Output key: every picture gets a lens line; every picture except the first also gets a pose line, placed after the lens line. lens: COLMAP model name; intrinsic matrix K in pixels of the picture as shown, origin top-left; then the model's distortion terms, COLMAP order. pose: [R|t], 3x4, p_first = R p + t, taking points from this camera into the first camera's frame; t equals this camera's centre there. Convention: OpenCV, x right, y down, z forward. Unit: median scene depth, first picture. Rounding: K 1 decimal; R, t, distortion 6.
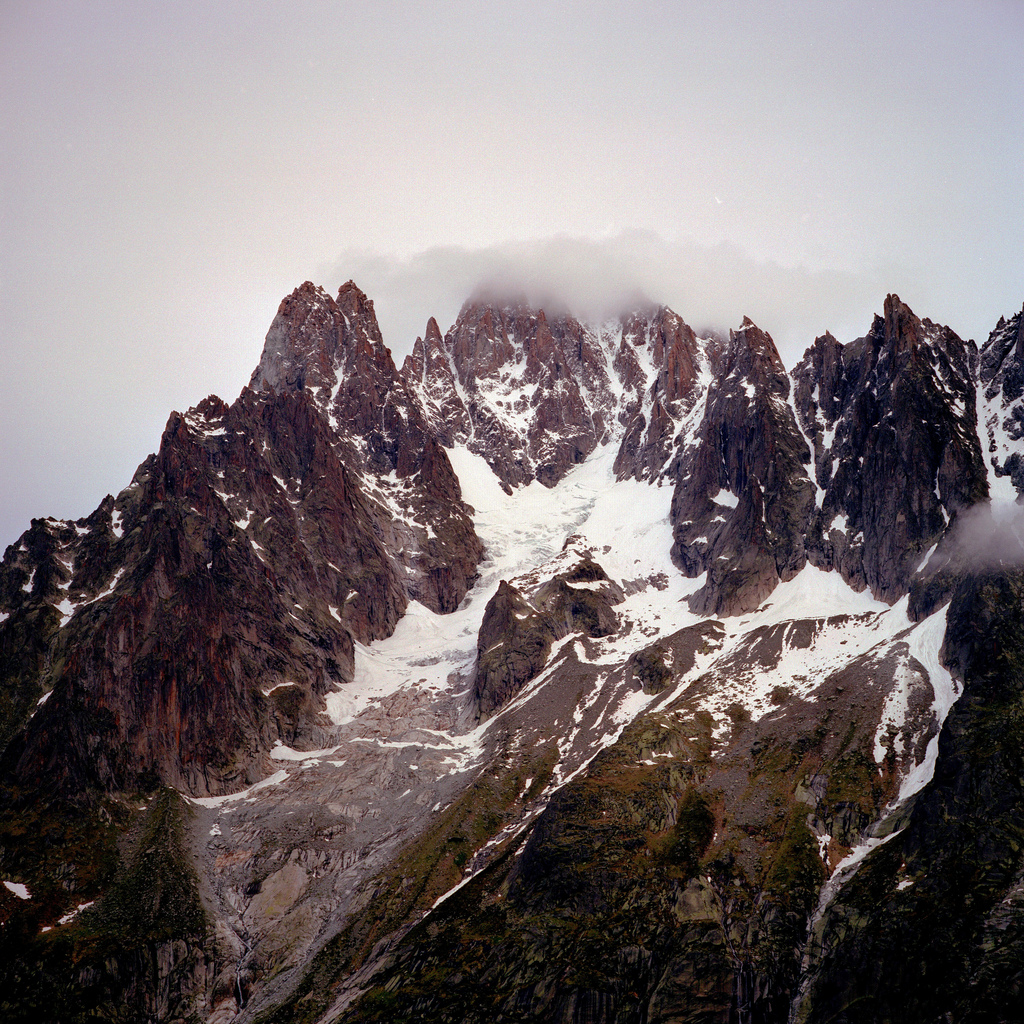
lens RADIAL K [[1416.6, 0, 512.0], [0, 1416.6, 512.0], [0, 0, 1]] dist [-0.002128, 0.009801]
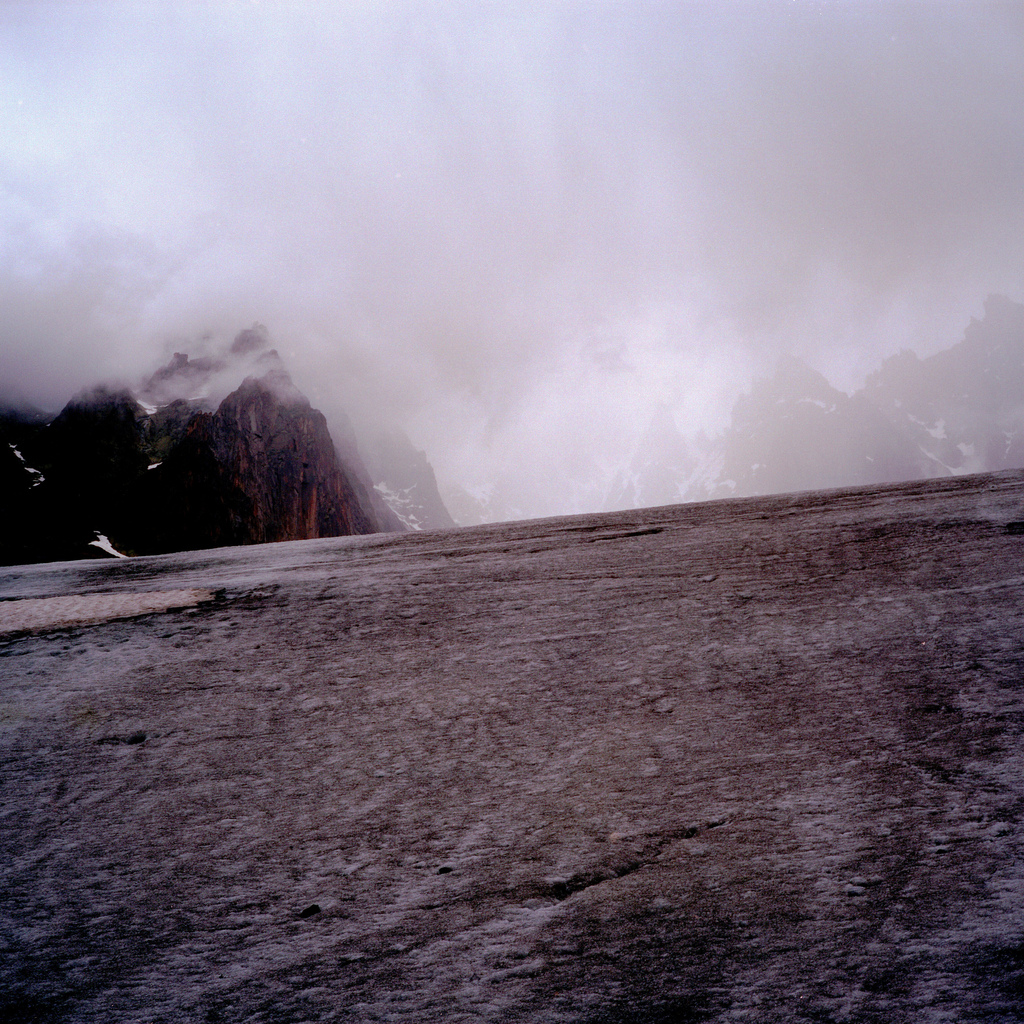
lens RADIAL K [[1420.2, 0, 519.3], [0, 1420.2, 530.5], [0, 0, 1]] dist [-0.022032, 0.079305]
pose [[0.967593, 0.104563, 0.229849, -0.288004], [-0.045437, 0.967475, -0.248851, 0.300740], [-0.248394, 0.230343, 0.940873, 0.282287]]
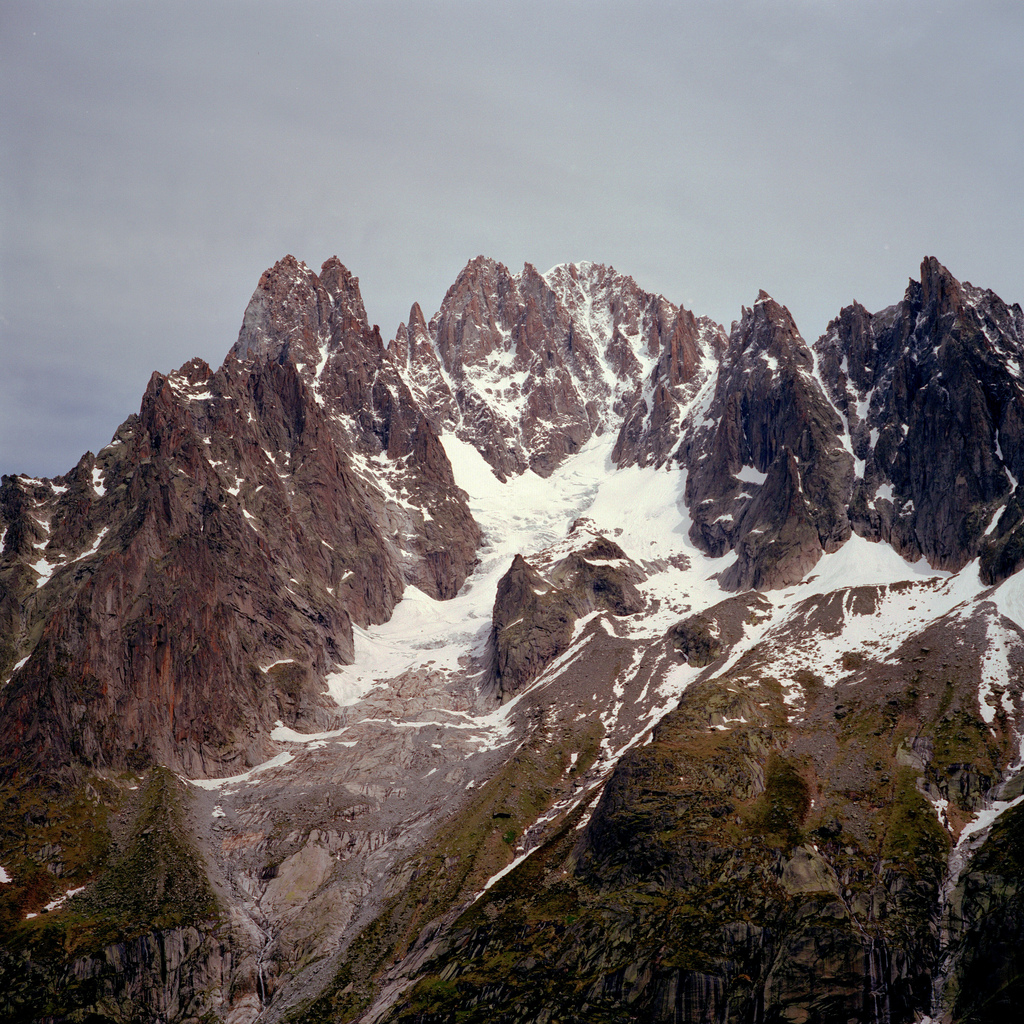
lens RADIAL K [[1416.6, 0, 512.0], [0, 1416.6, 512.0], [0, 0, 1]] dist [-0.002128, 0.009801]
pose [[0.998926, 0.008562, 0.045530, -0.061242], [-0.007147, 0.999489, -0.031142, 0.057598], [-0.045773, 0.030783, 0.998477, 0.096406]]
